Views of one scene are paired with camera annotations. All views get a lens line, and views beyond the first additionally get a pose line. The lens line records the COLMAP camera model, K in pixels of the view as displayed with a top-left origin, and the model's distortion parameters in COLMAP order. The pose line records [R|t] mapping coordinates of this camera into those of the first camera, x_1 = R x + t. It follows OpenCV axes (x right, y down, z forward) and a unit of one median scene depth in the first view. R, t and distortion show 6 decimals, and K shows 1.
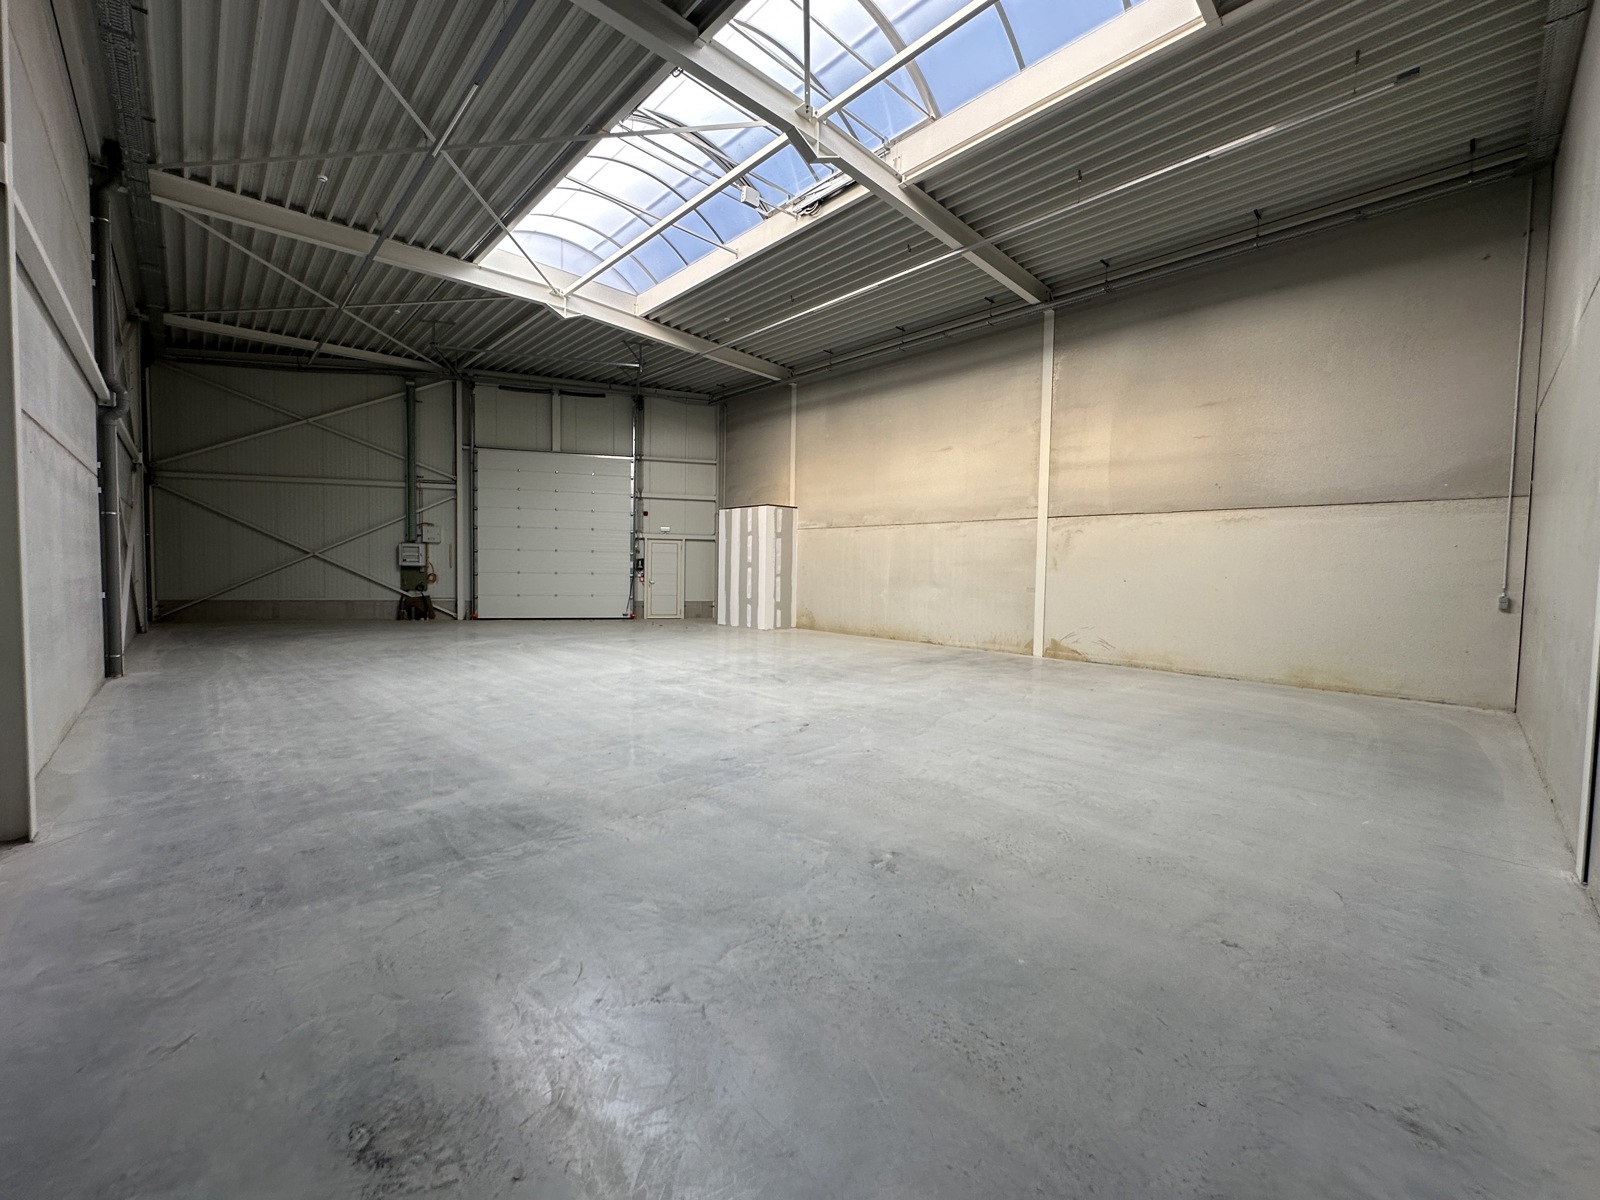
lens RADIAL K [[636.2, 0, 794.6], [0, 636.2, 595.2], [0, 0, 1]] dist [-0.001499, -0.000355]
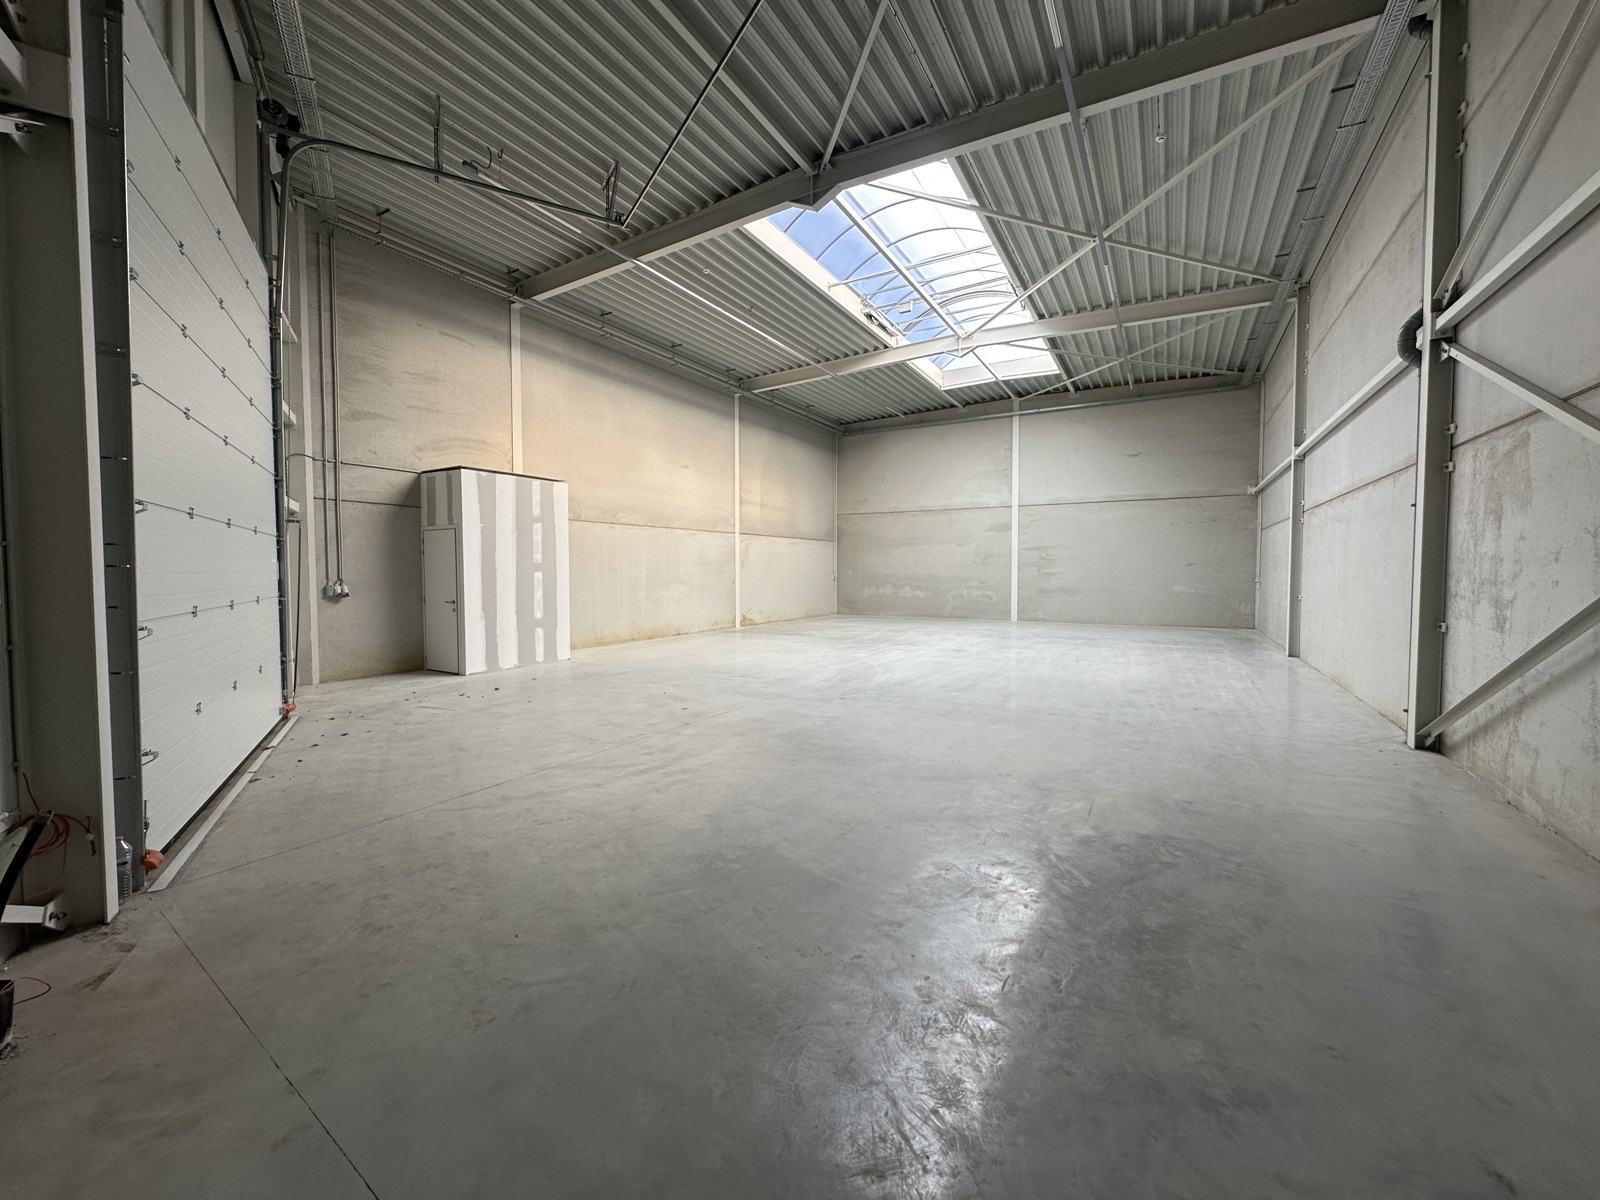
lens RADIAL K [[641.3, 0, 747.4], [0, 641.3, 566.0], [0, 0, 1]] dist [-0.099582, 0.076627]
pose [[-0.227812, -0.010429, 0.973649, -0.721836], [0.041180, 0.998945, 0.020336, -0.050606], [-0.972834, 0.044728, -0.227143, 0.893066]]
